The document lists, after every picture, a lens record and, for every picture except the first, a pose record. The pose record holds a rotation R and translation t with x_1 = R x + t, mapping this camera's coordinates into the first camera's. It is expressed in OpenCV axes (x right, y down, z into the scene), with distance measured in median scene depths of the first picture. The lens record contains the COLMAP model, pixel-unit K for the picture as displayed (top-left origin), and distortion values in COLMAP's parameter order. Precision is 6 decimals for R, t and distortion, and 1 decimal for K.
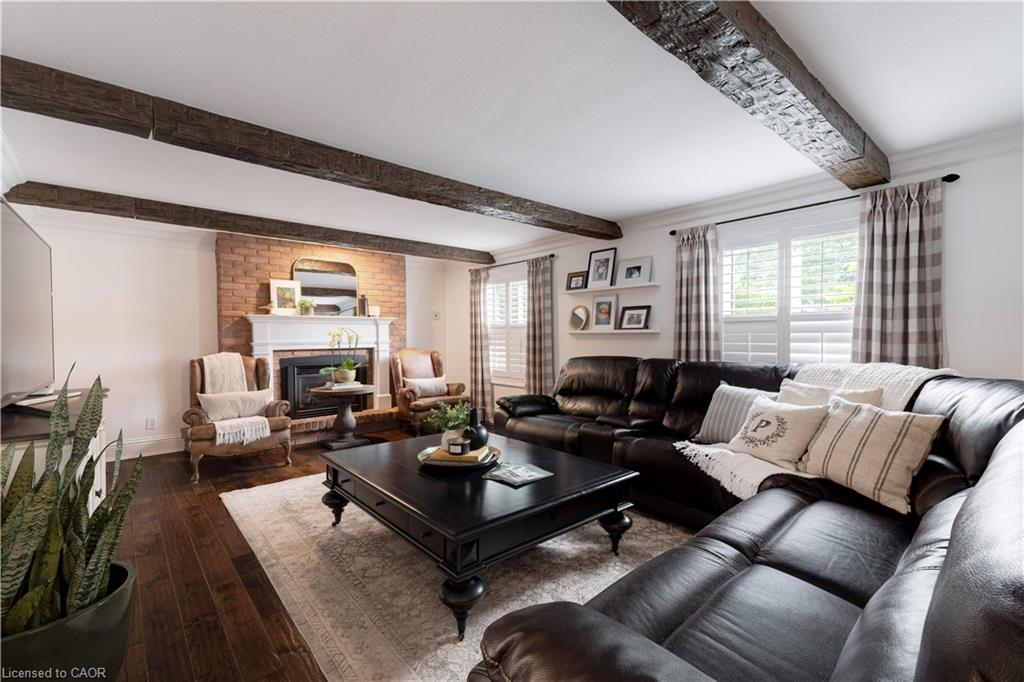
lens RADIAL K [[445.4, 0, 511.3], [0, 445.4, 342.4], [0, 0, 1]] dist [0.043597, -0.006899]
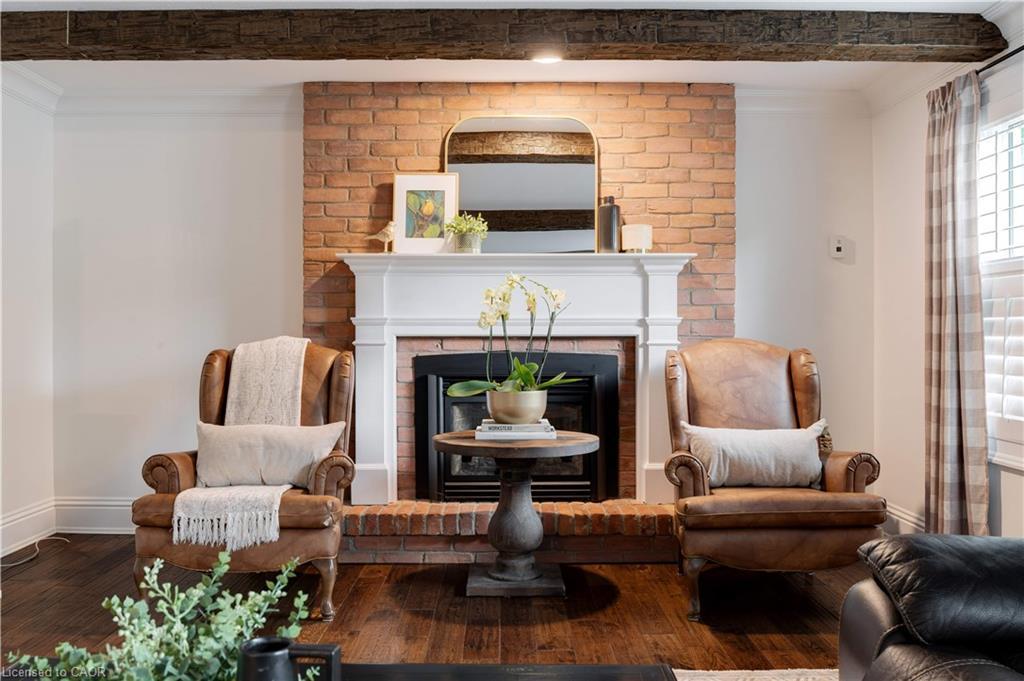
lens RADIAL K [[850.2, 0, 520.2], [0, 850.2, 337.9], [0, 0, 1]] dist [-0.023717, -0.004850]
pose [[0.757919, 0.009709, -0.652276, 0.086929], [-0.016842, 0.999847, -0.004687, 0.018912], [0.652131, 0.014538, 0.757967, 0.409366]]
